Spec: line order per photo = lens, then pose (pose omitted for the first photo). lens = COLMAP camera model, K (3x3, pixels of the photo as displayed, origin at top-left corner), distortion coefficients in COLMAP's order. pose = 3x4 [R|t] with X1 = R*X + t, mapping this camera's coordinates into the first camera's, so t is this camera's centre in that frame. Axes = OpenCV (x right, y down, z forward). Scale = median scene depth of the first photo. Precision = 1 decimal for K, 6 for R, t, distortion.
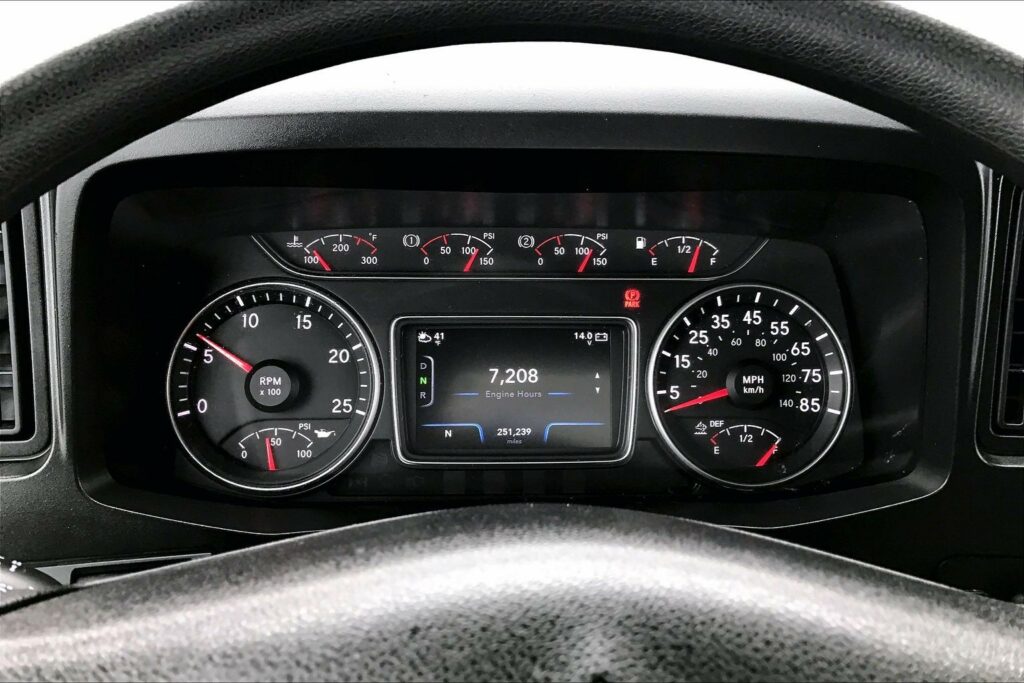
lens RADIAL K [[828.6, 0, 510.2], [0, 828.6, 327.4], [0, 0, 1]] dist [0.024310, -0.002764]
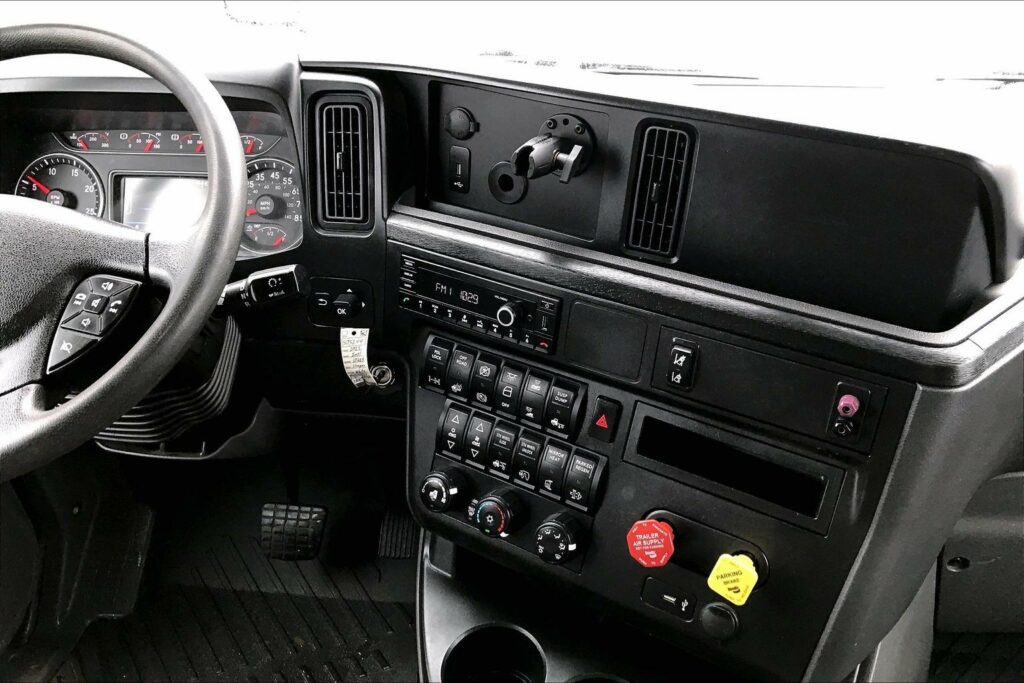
lens RADIAL K [[828.6, 0, 510.2], [0, 828.6, 327.4], [0, 0, 1]] dist [0.024310, -0.002764]
pose [[0.982664, 0.046103, -0.179571, 1.282215], [-0.034504, 0.997143, 0.067190, 0.210774], [0.182156, -0.059829, 0.981448, -0.970177]]
